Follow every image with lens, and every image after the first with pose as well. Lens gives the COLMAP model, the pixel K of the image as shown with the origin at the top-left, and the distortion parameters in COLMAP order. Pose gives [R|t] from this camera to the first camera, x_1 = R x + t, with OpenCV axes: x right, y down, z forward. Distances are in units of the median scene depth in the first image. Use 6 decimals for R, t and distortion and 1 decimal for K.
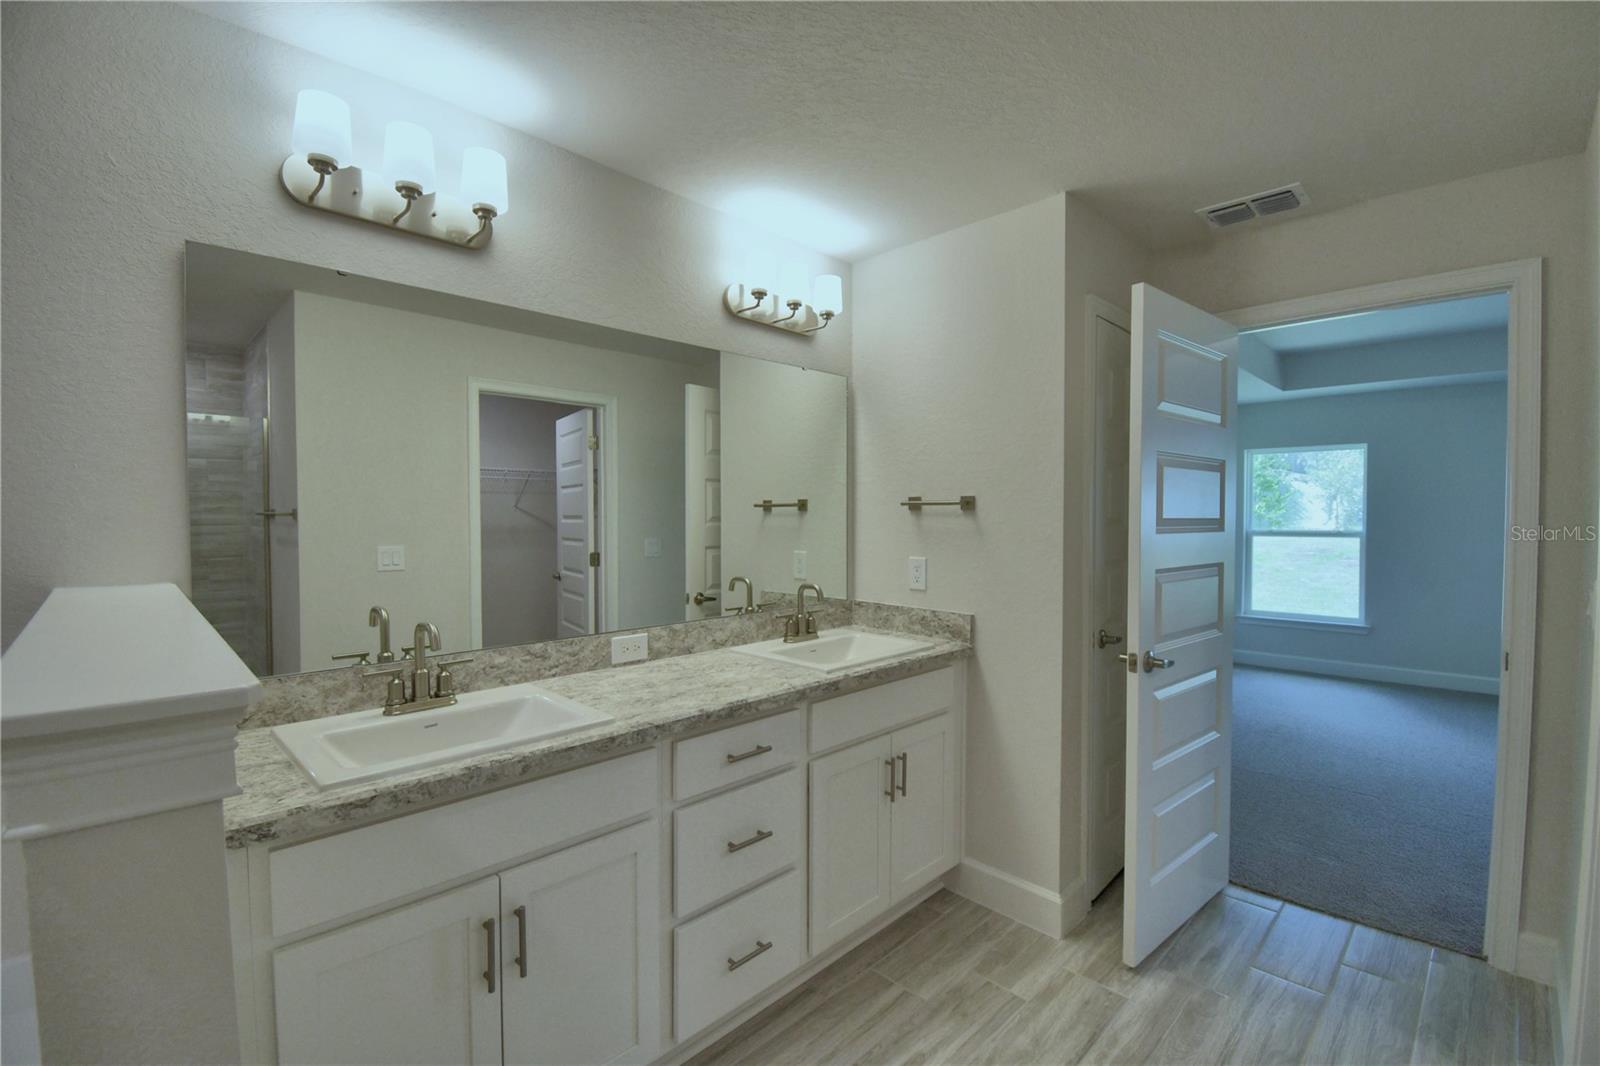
lens RADIAL K [[731.1, 0, 789.3], [0, 731.1, 519.8], [0, 0, 1]] dist [0.005195, -0.012869]
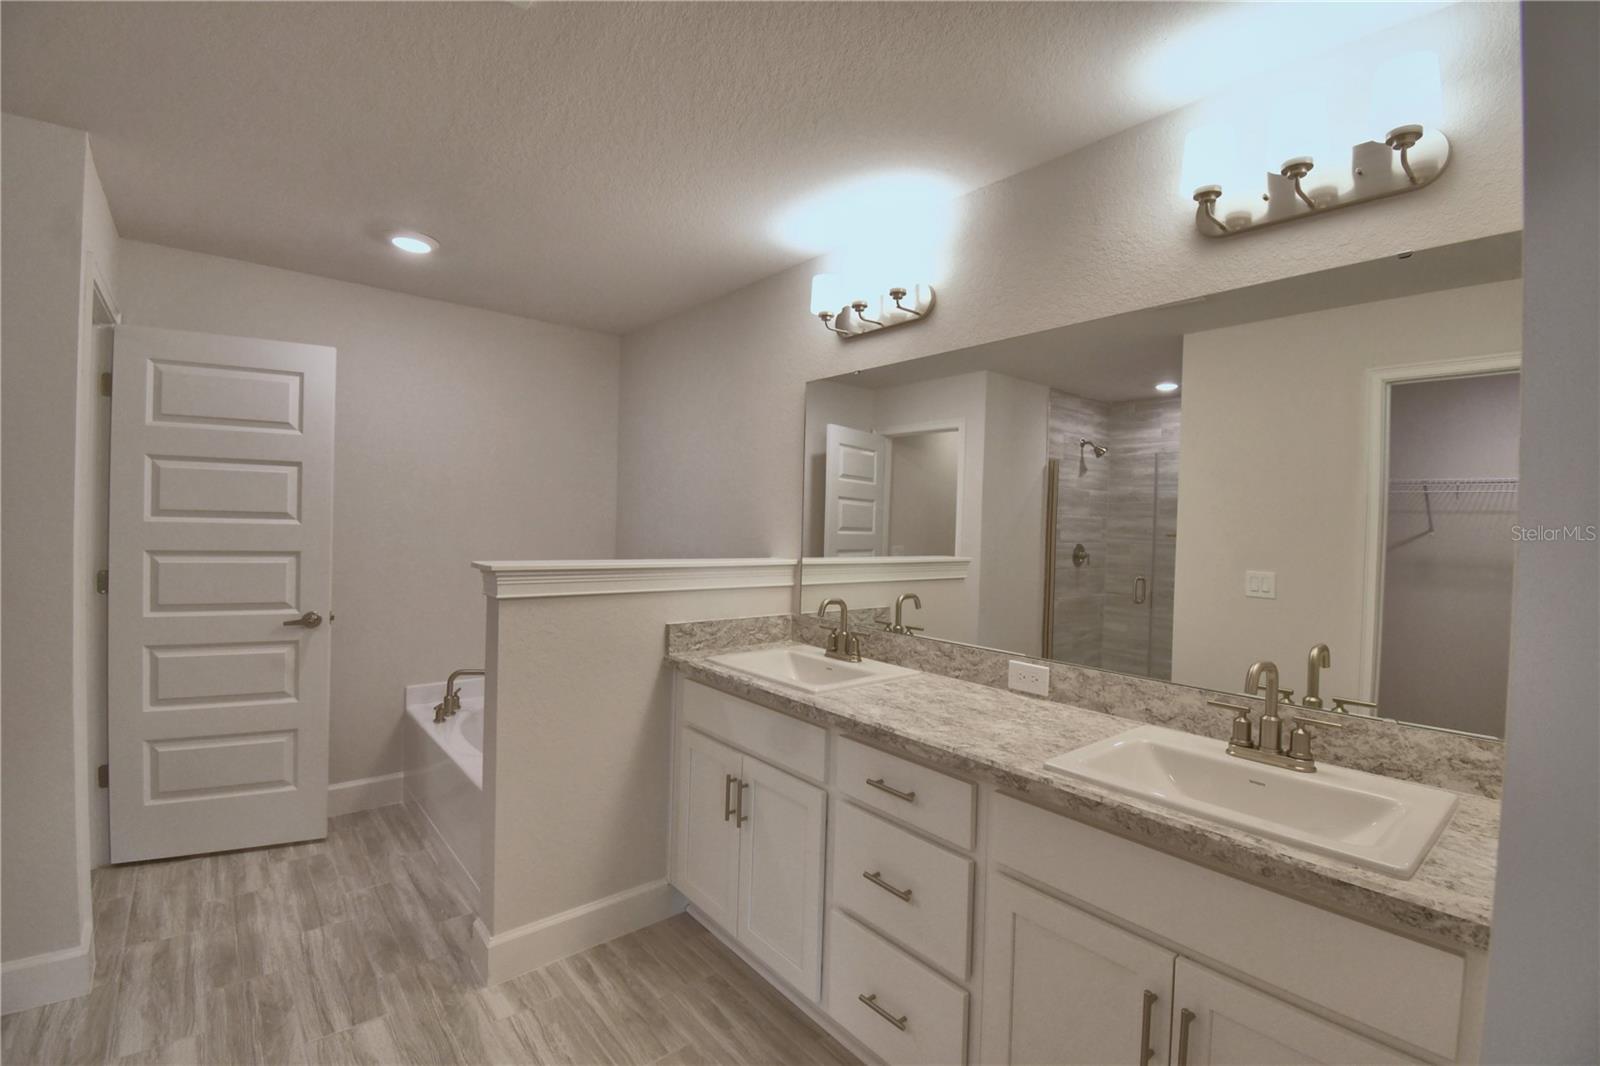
lens RADIAL K [[731.1, 0, 793.8], [0, 731.1, 546.1], [0, 0, 1]] dist [0.005195, -0.012869]
pose [[-0.120645, 0.022724, -0.992436, 0.721929], [-0.045597, 0.998556, 0.028407, 0.003180], [0.991648, 0.048680, -0.119434, 0.842613]]
